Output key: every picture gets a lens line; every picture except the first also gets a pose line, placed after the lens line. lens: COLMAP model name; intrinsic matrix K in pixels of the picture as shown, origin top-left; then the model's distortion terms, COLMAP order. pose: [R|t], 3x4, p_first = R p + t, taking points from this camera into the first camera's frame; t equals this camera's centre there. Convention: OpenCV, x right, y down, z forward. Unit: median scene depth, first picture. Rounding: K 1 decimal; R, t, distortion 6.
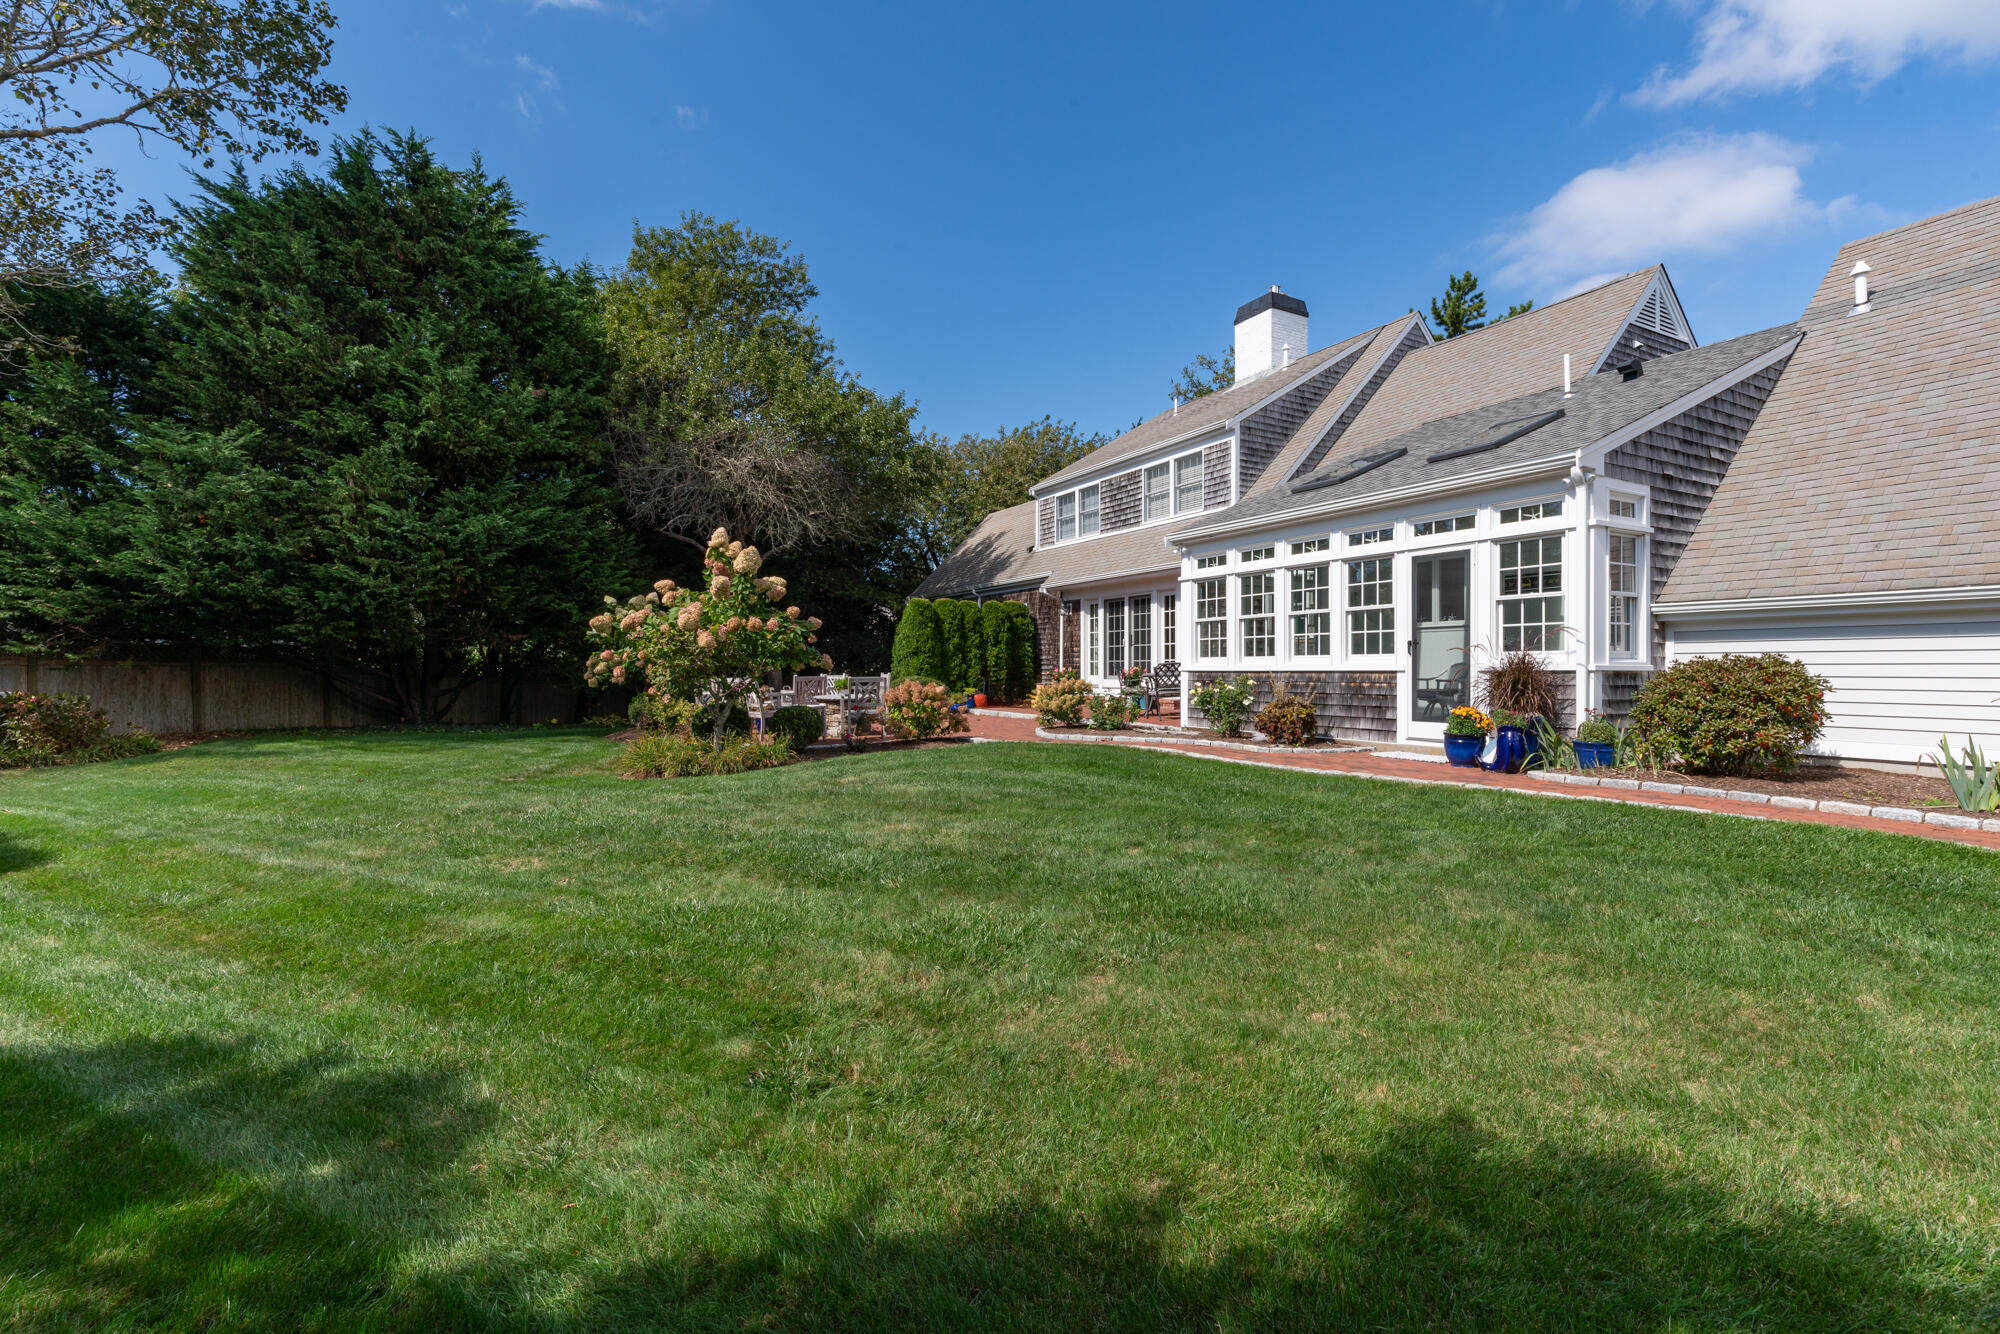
lens RADIAL K [[899.5, 0, 1021.5], [0, 899.5, 673.3], [0, 0, 1]] dist [0.000550, -0.000092]
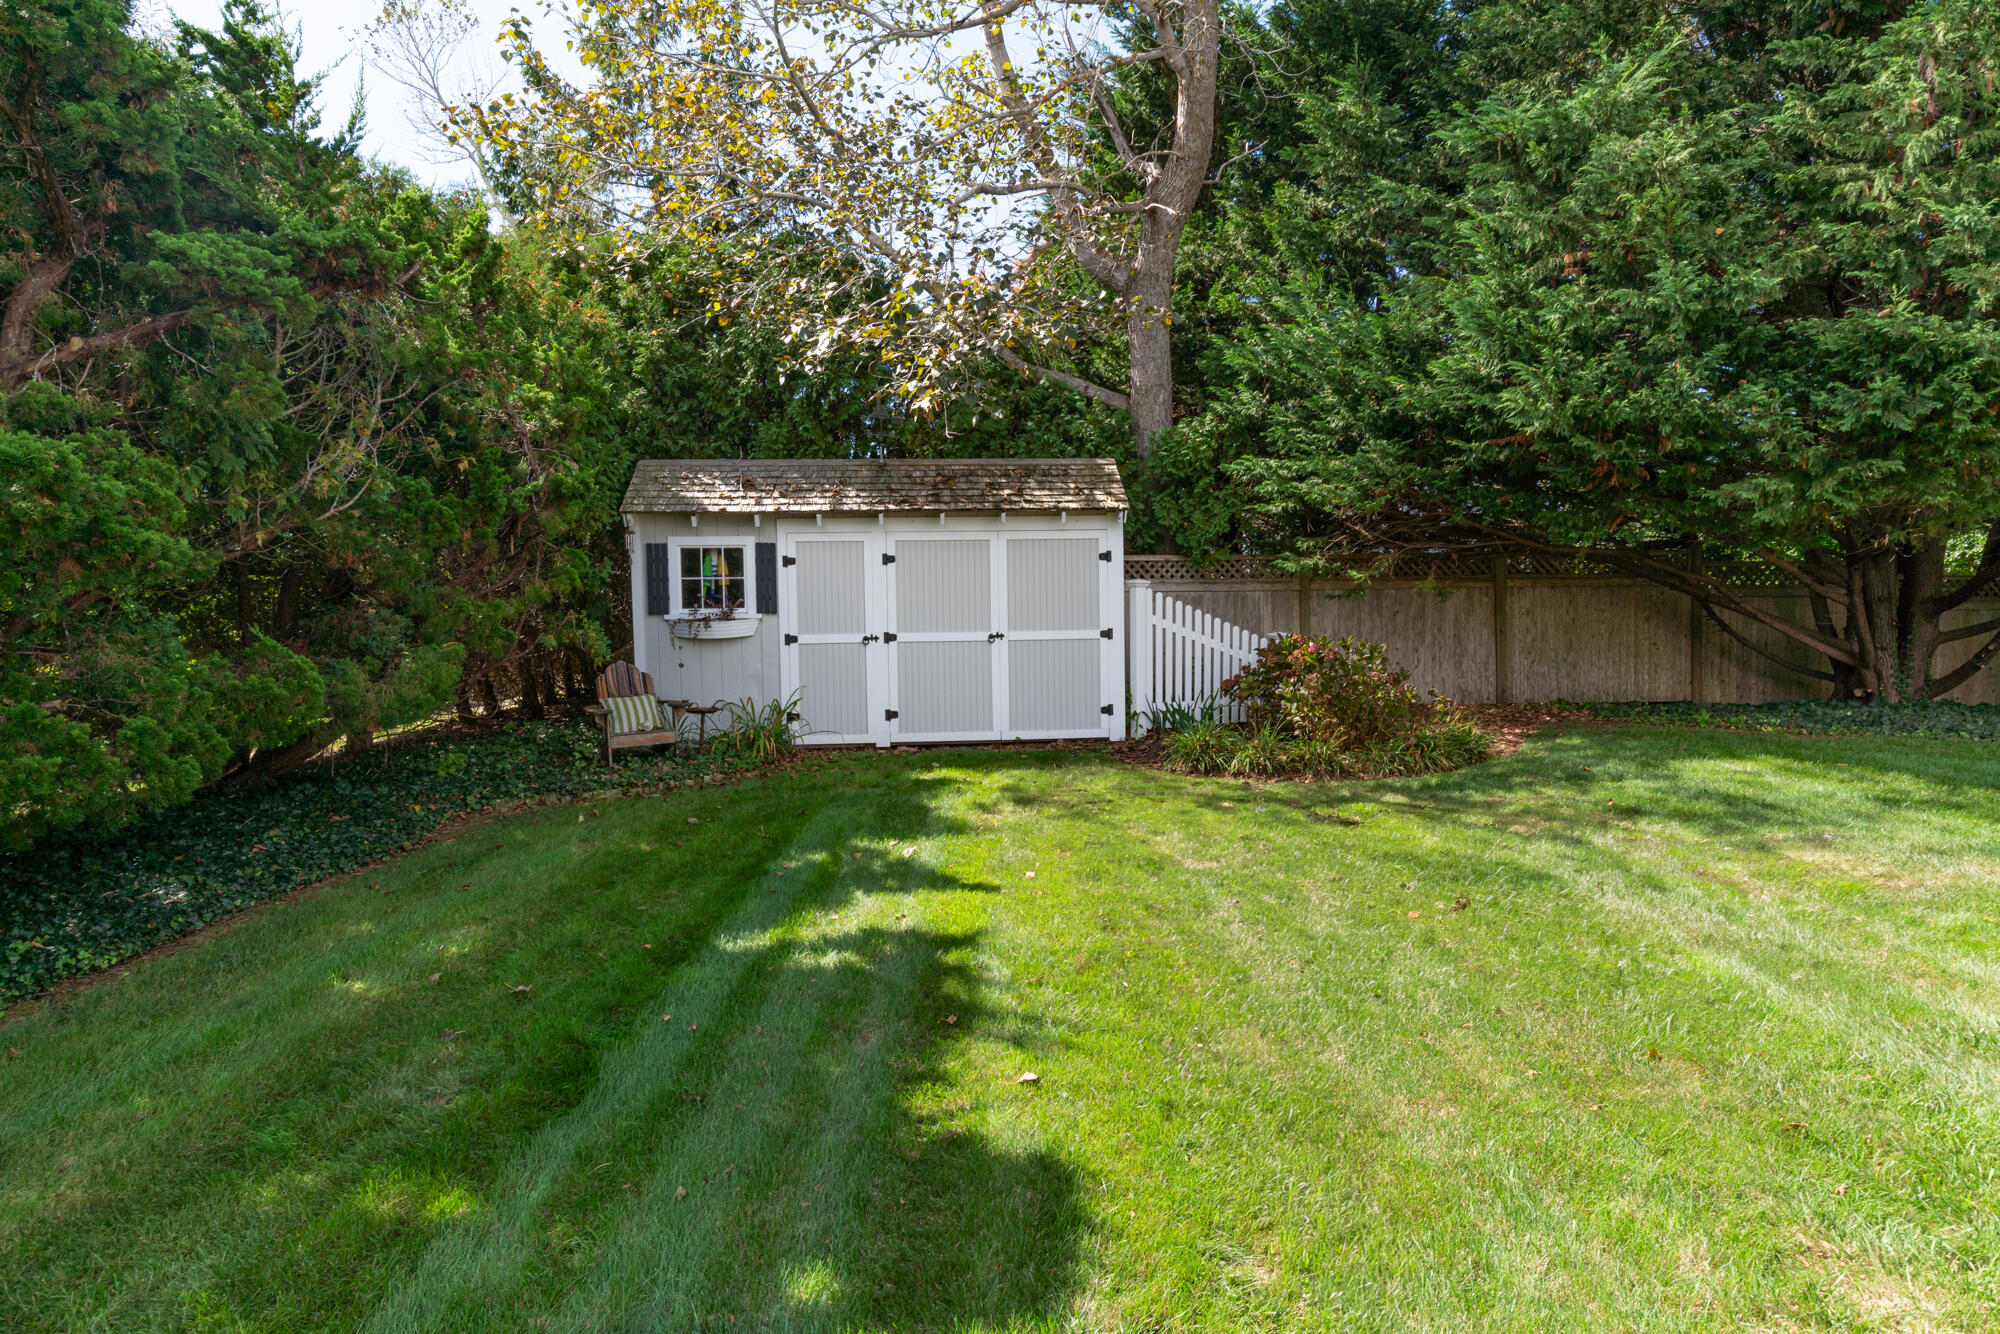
lens RADIAL K [[1119.6, 0, 997.7], [0, 1119.6, 673.0], [0, 0, 1]] dist [0.000296, 0.000201]
pose [[0.468917, 0.044821, -0.882105, -0.734067], [0.014218, 0.998199, 0.058278, 0.000140], [0.883128, -0.039869, 0.467435, 0.638900]]
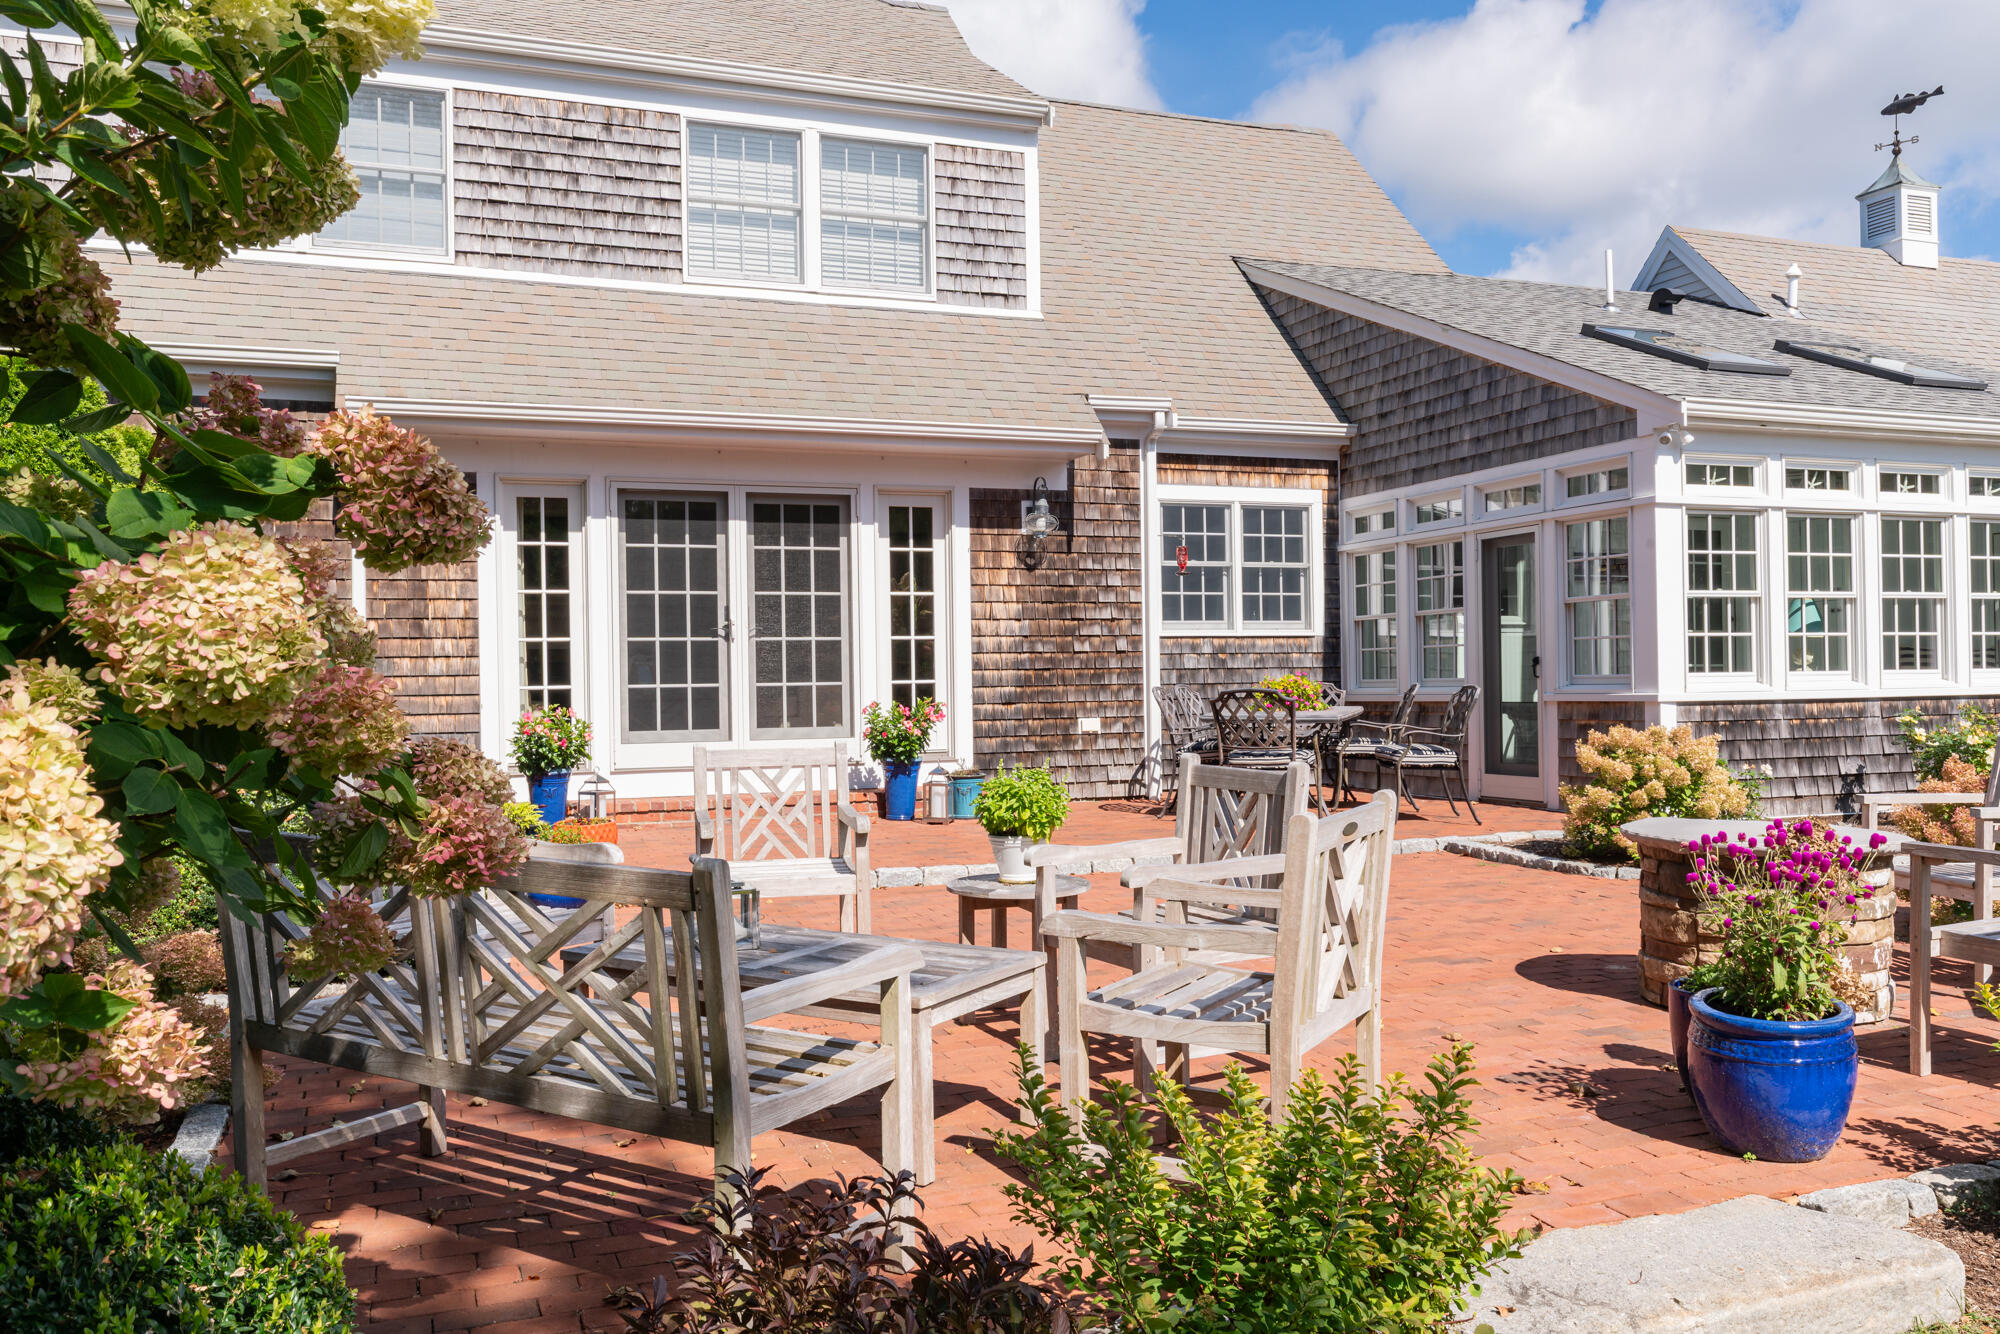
lens RADIAL K [[1599.5, 0, 1002.3], [0, 1599.5, 679.6], [0, 0, 1]] dist [0.001026, -0.000299]
pose [[0.156460, 0.002834, 0.987680, -0.791705], [0.017538, 0.999830, -0.005647, -0.018195], [-0.987529, 0.018206, 0.156384, 1.418492]]
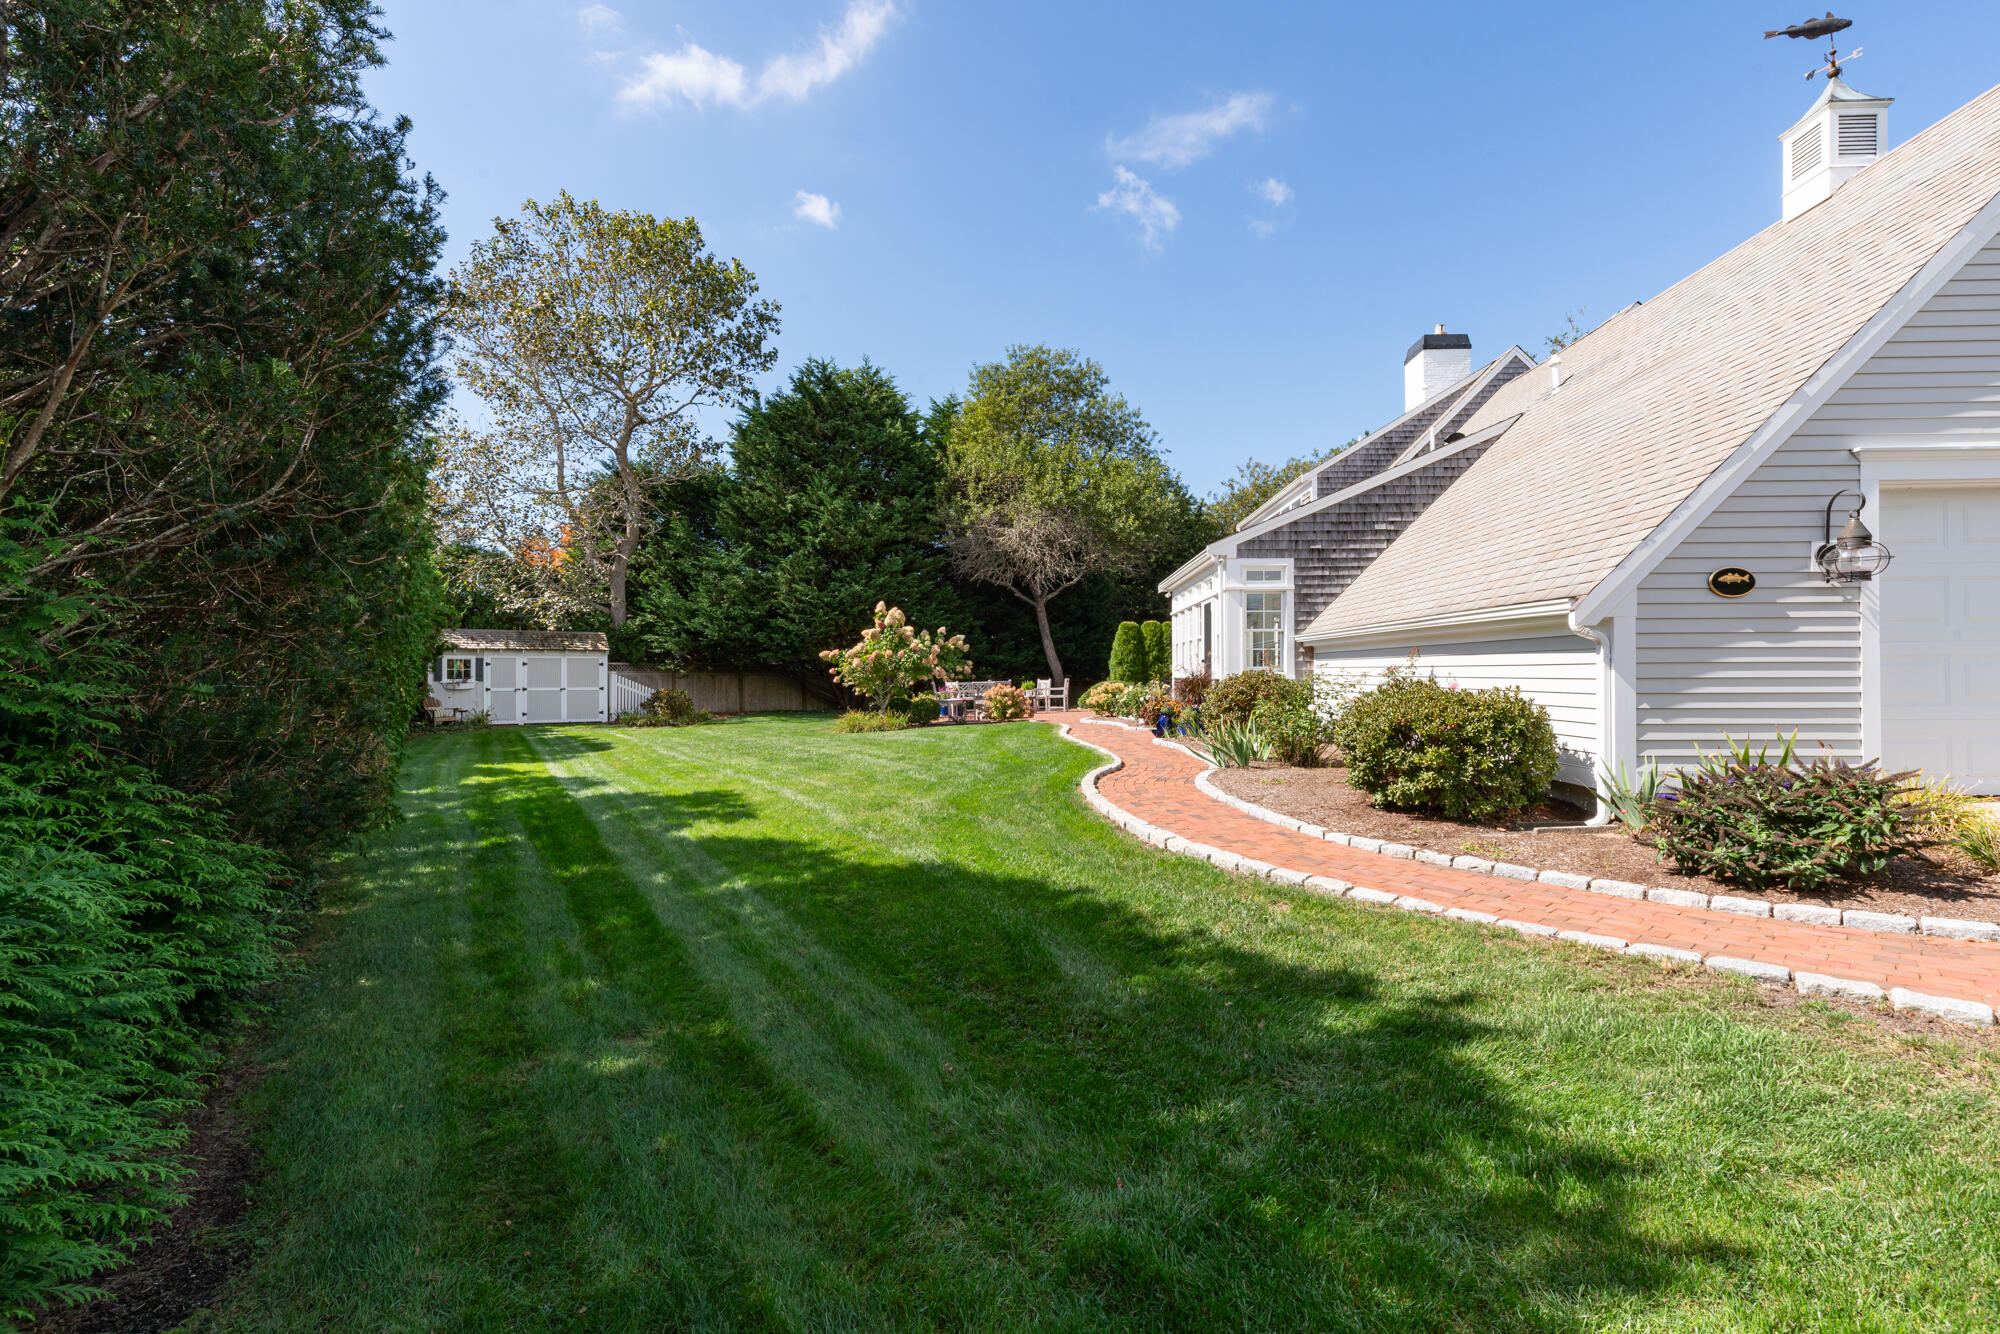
lens RADIAL K [[914.3, 0, 1025.5], [0, 914.3, 676.1], [0, 0, 1]] dist [0.001939, 0.000117]
pose [[0.853388, -0.002117, -0.521272, 0.871342], [0.002712, 0.999996, 0.000378, -0.008146], [0.521269, -0.001736, 0.853391, -0.436753]]
